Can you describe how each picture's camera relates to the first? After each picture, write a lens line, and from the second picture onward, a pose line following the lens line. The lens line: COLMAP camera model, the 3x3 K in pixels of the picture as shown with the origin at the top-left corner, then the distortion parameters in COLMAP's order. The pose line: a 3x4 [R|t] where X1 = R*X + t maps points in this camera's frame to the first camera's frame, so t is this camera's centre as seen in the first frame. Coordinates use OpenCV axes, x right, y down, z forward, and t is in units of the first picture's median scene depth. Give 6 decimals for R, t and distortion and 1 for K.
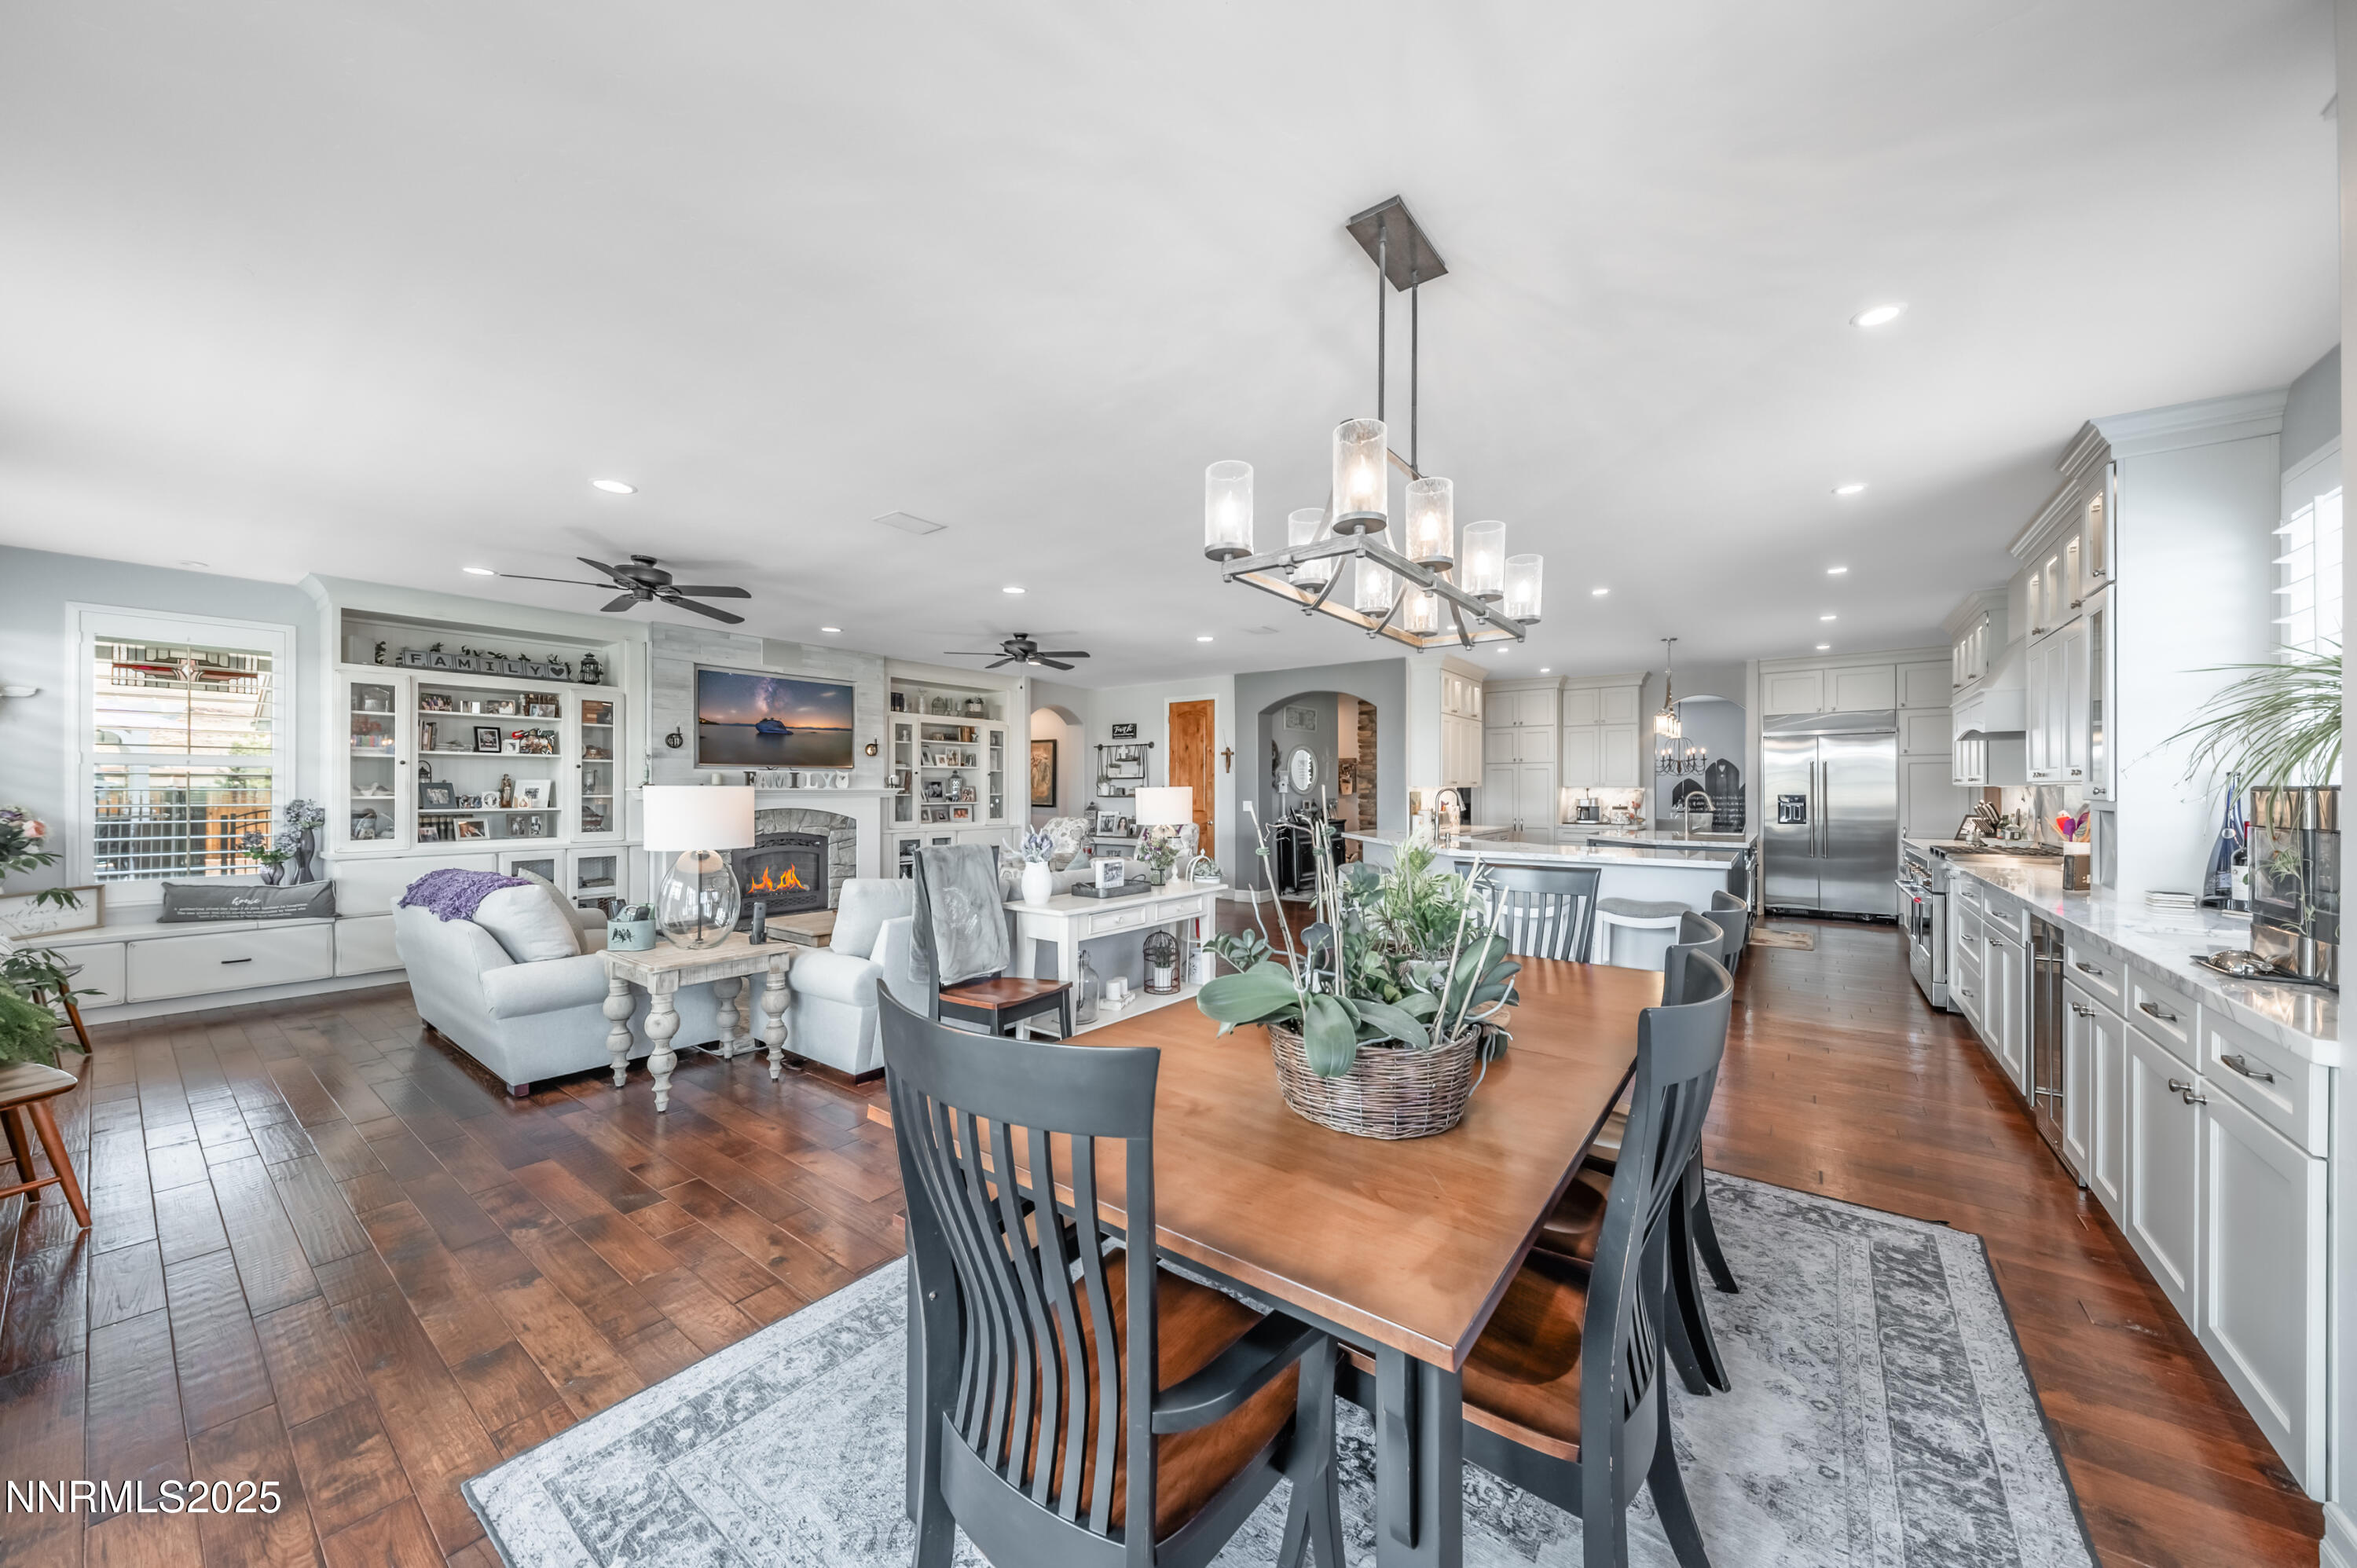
lens RADIAL K [[805.0, 0, 1178.5], [0, 805.0, 784.0], [0, 0, 1]] dist [0.005866, -0.000004]
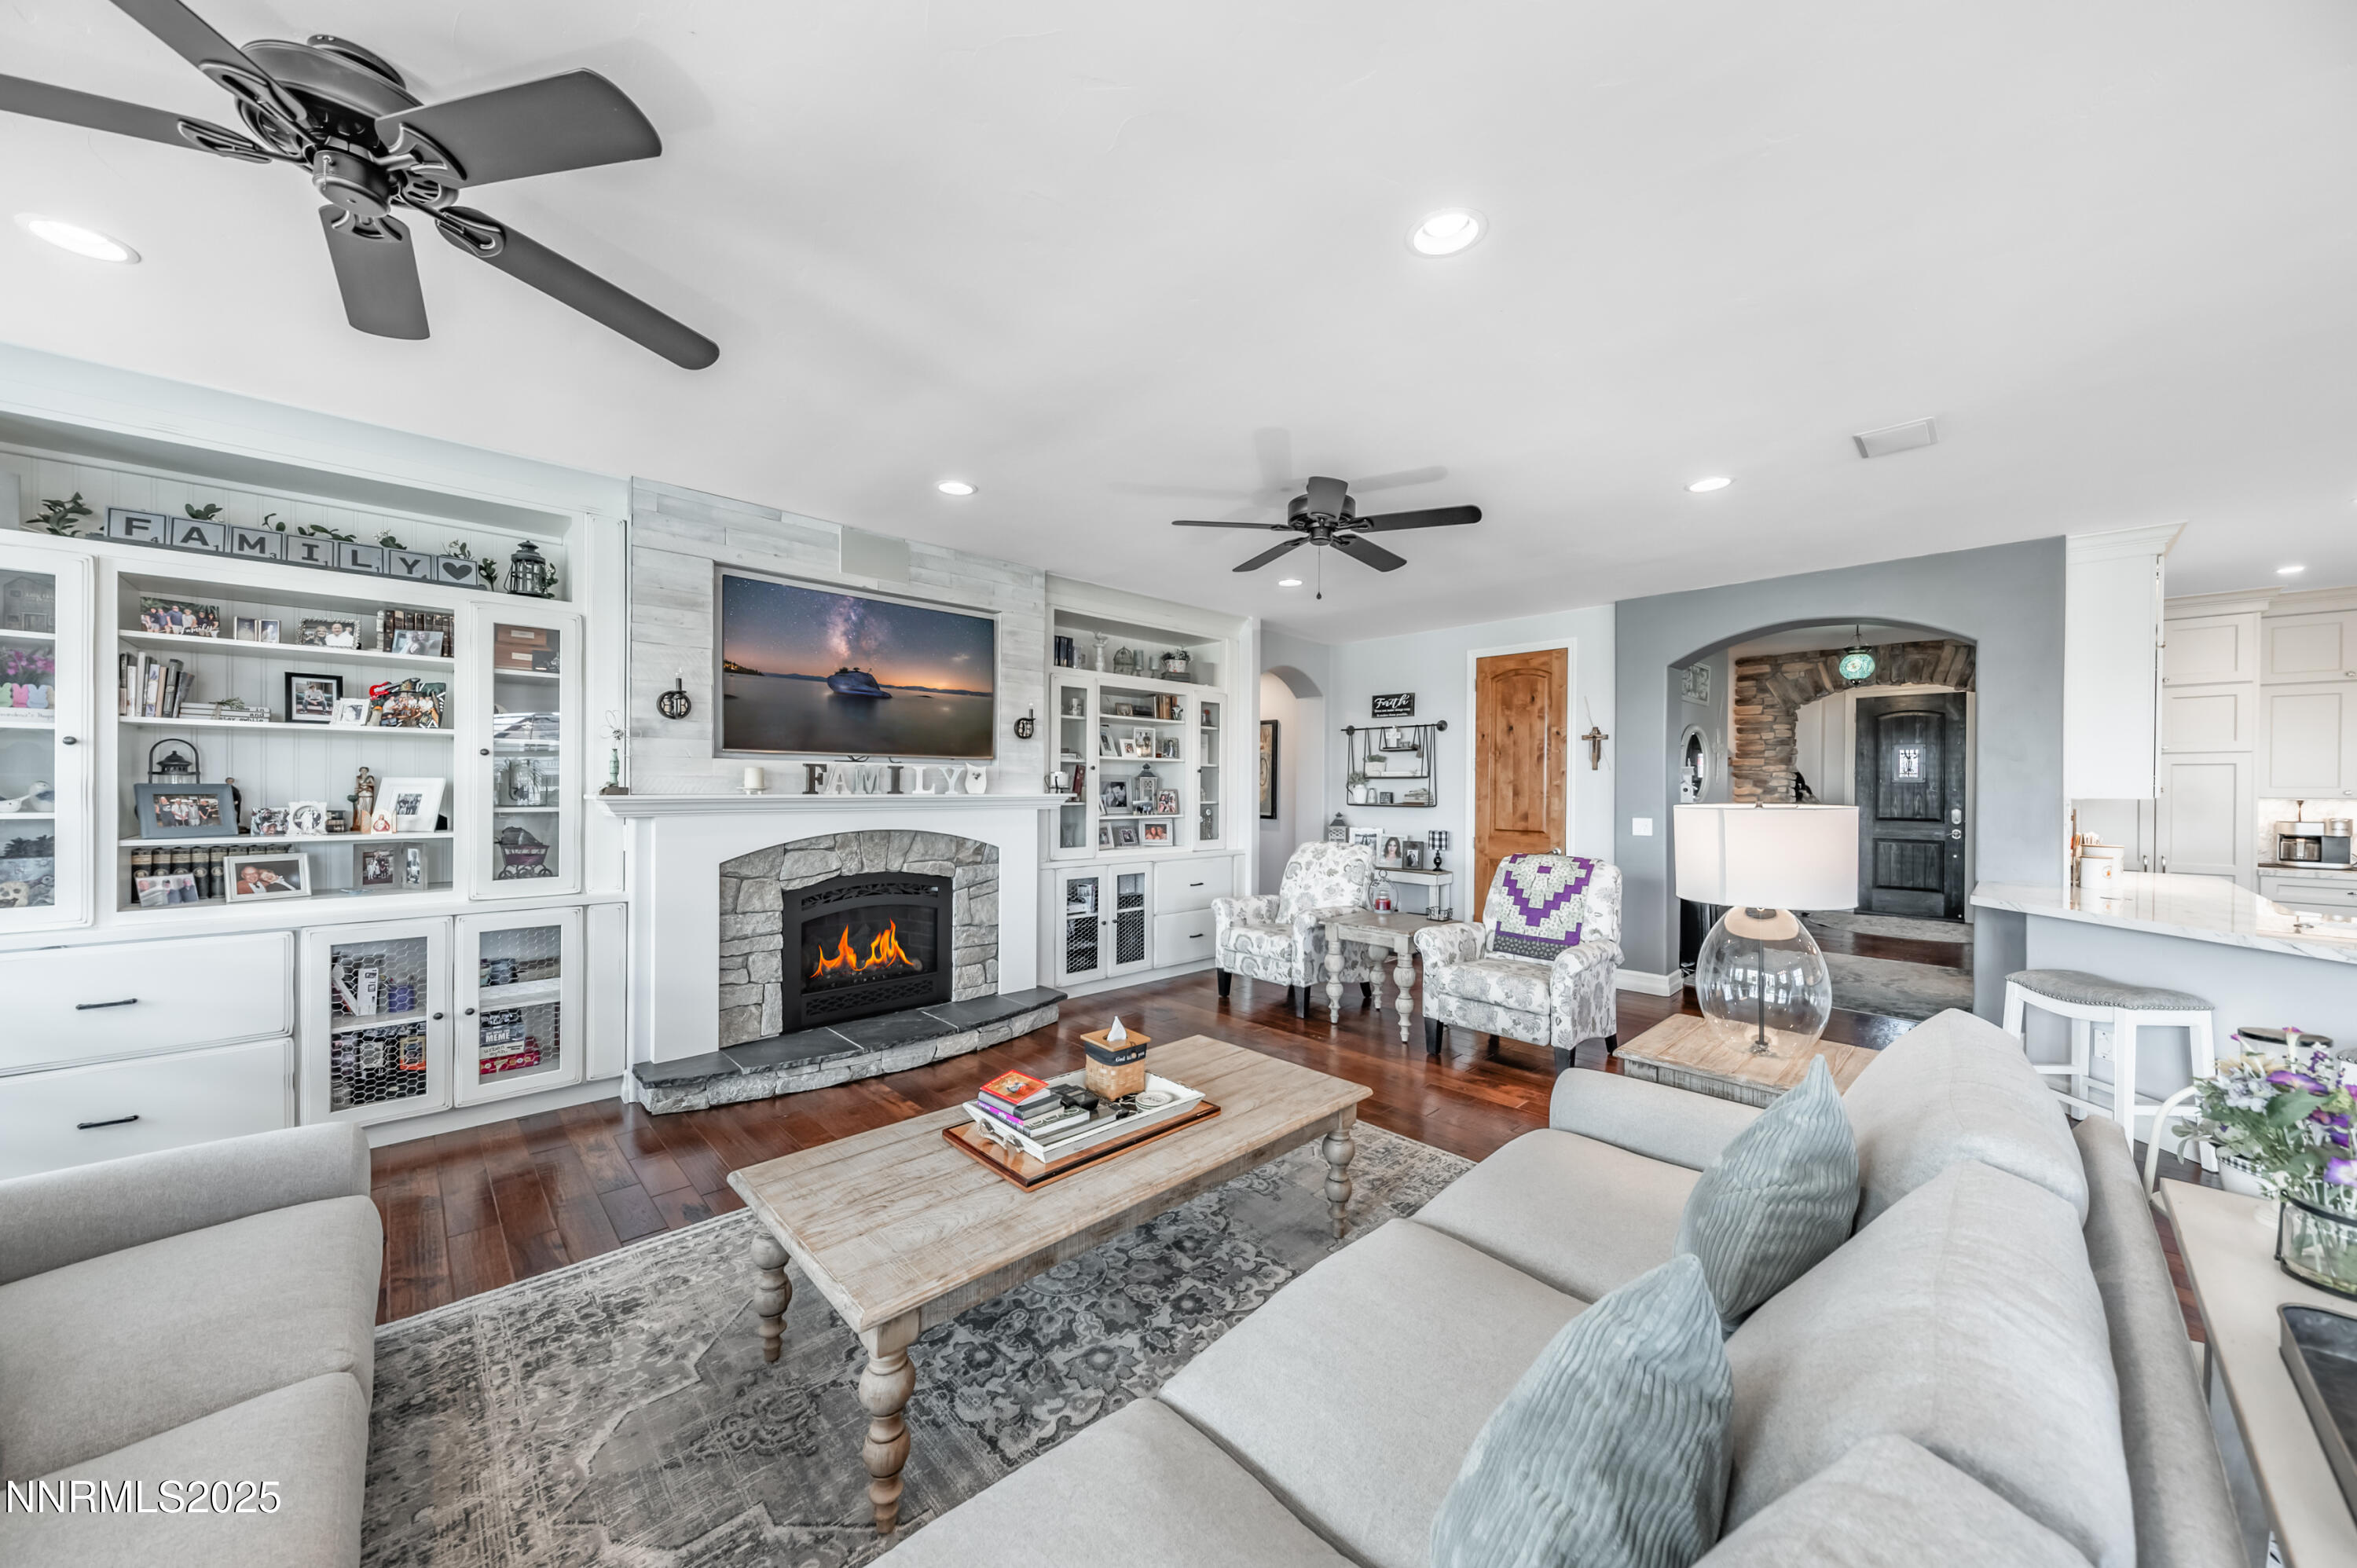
lens RADIAL K [[818.0, 0, 1178.5], [0, 818.0, 784.0], [0, 0, 1]] dist [0.004614, -0.000097]
pose [[0.986889, 0.007364, -0.161231, -0.177008], [-0.006684, 0.999966, 0.004762, -0.005583], [0.161261, -0.003622, 0.986905, 0.437995]]
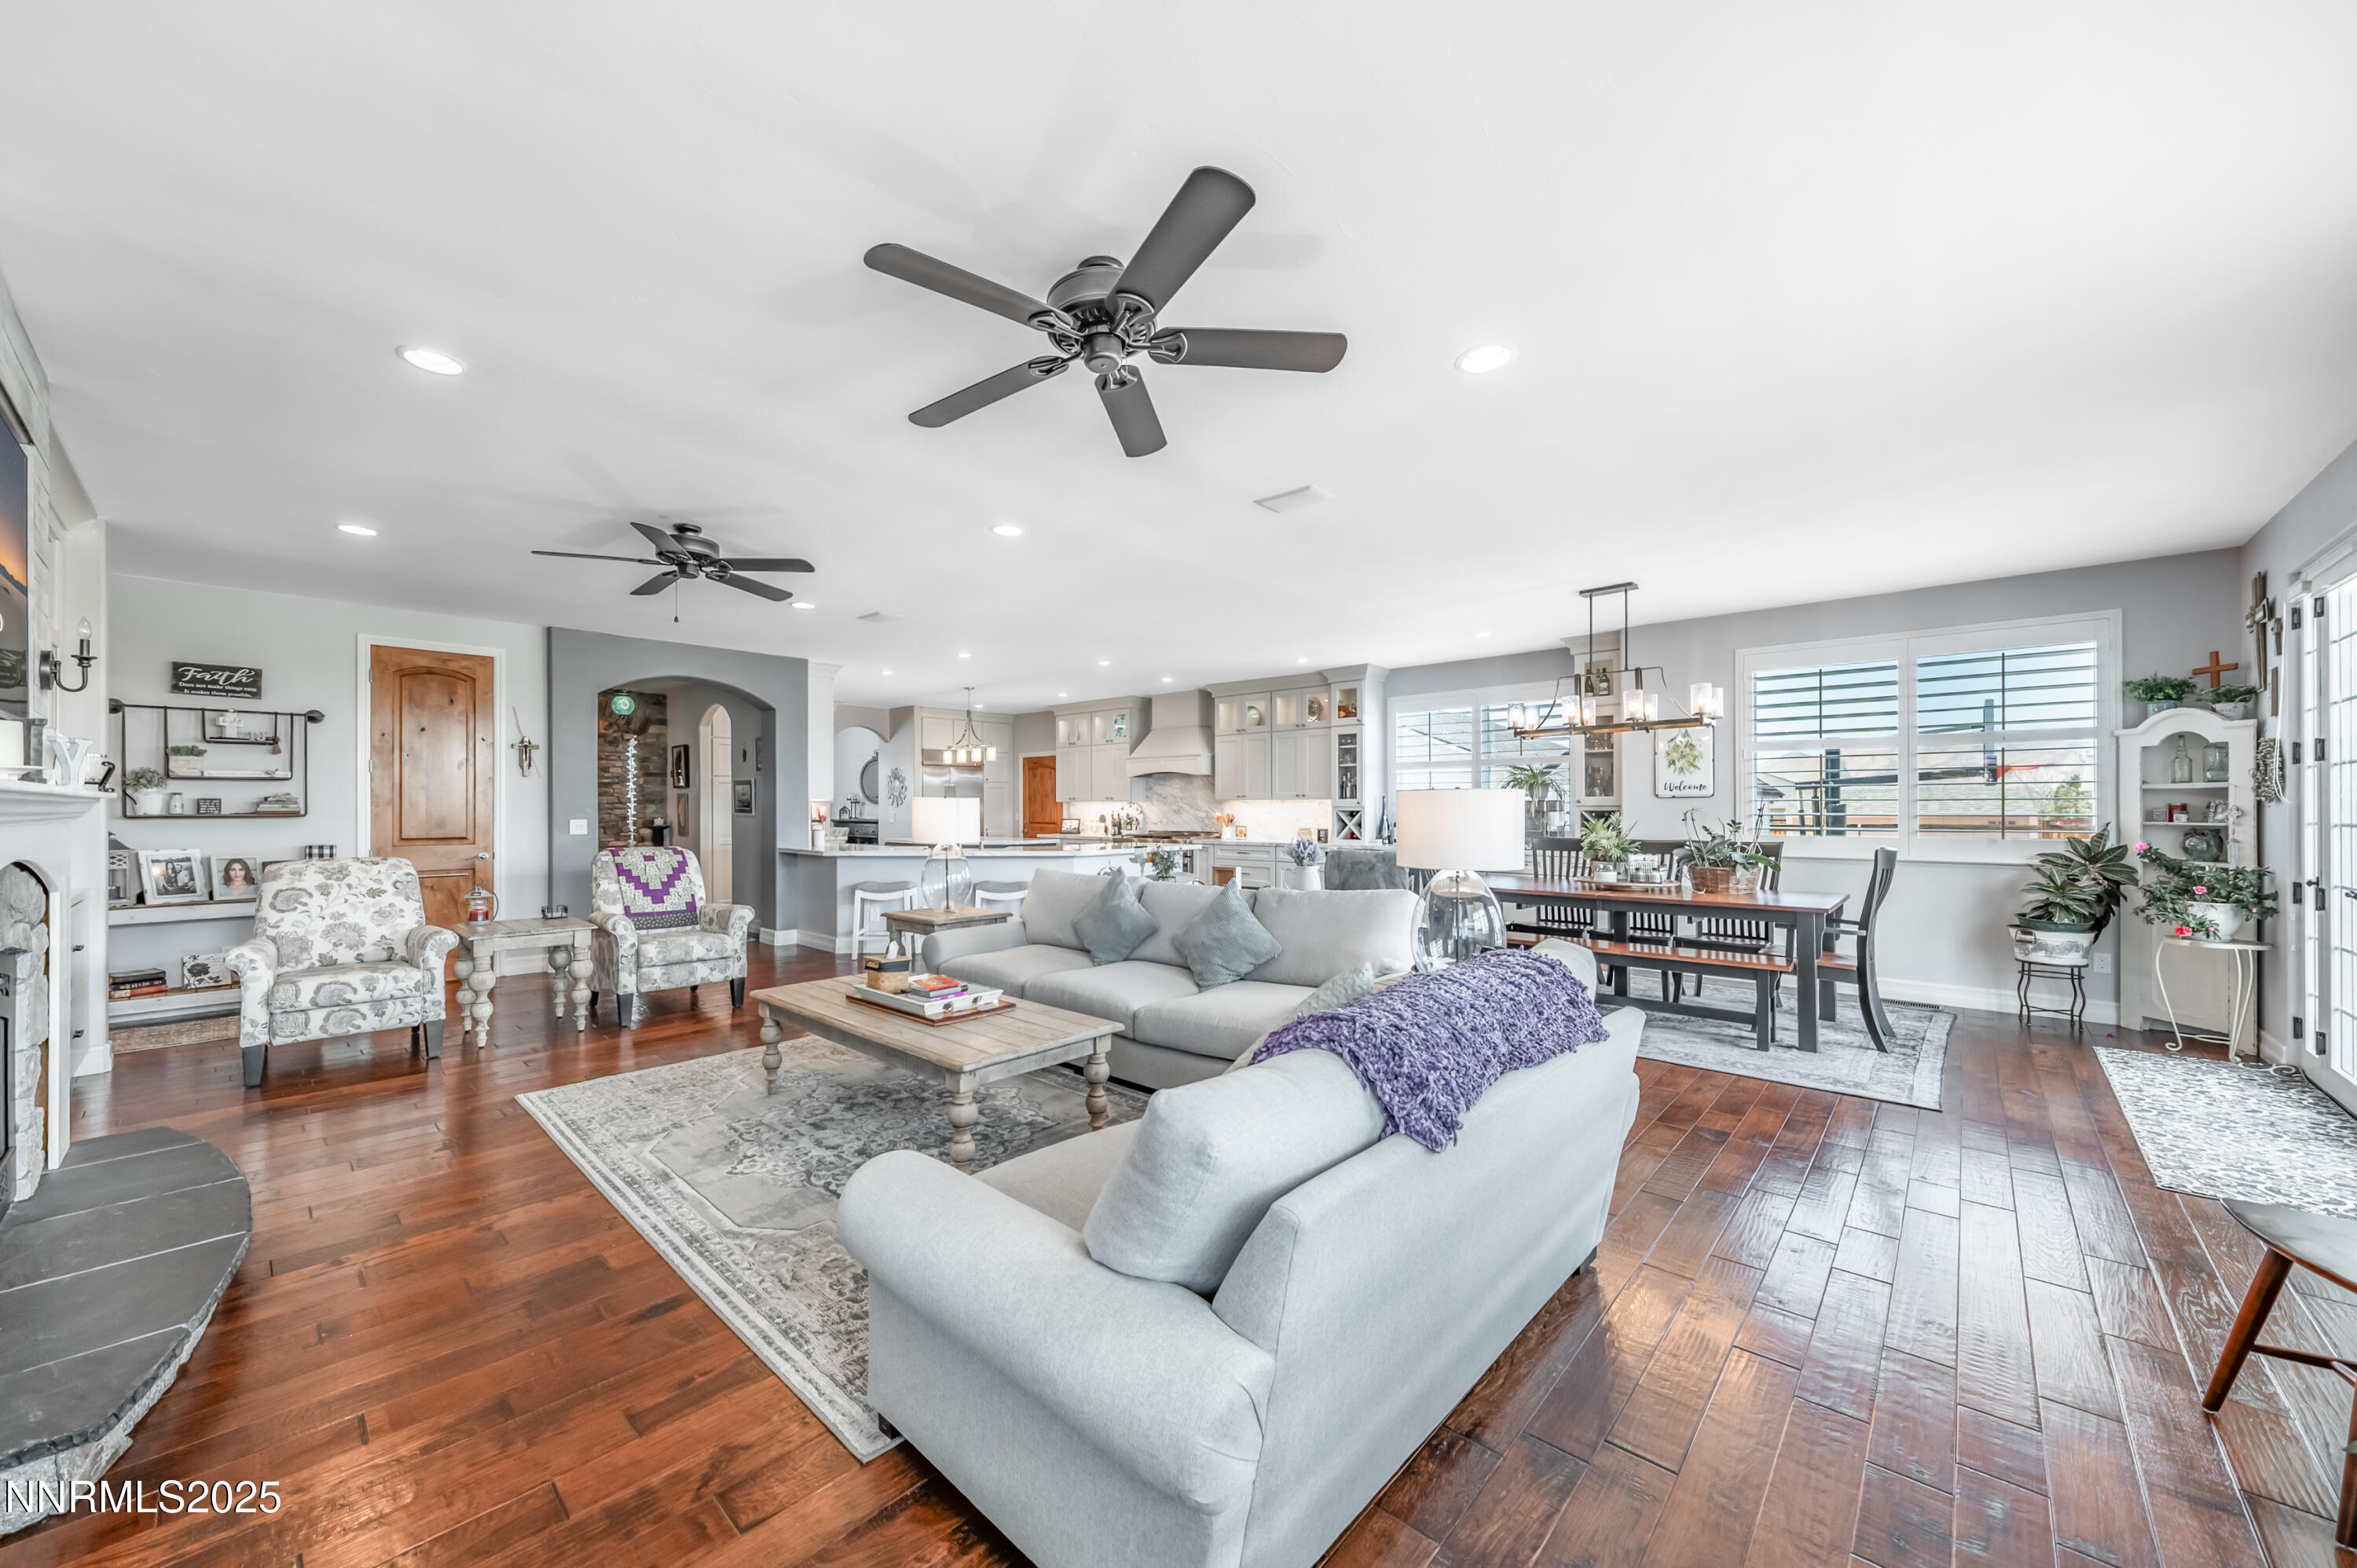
lens RADIAL K [[859.7, 0, 1106.2], [0, 859.7, 795.2], [0, 0, 1]] dist [0.006288, -0.000006]
pose [[0.143498, 0.014397, 0.989546, -0.672264], [-0.004888, 0.999892, -0.013839, 0.009454], [-0.989639, -0.002851, 0.143553, 0.551215]]
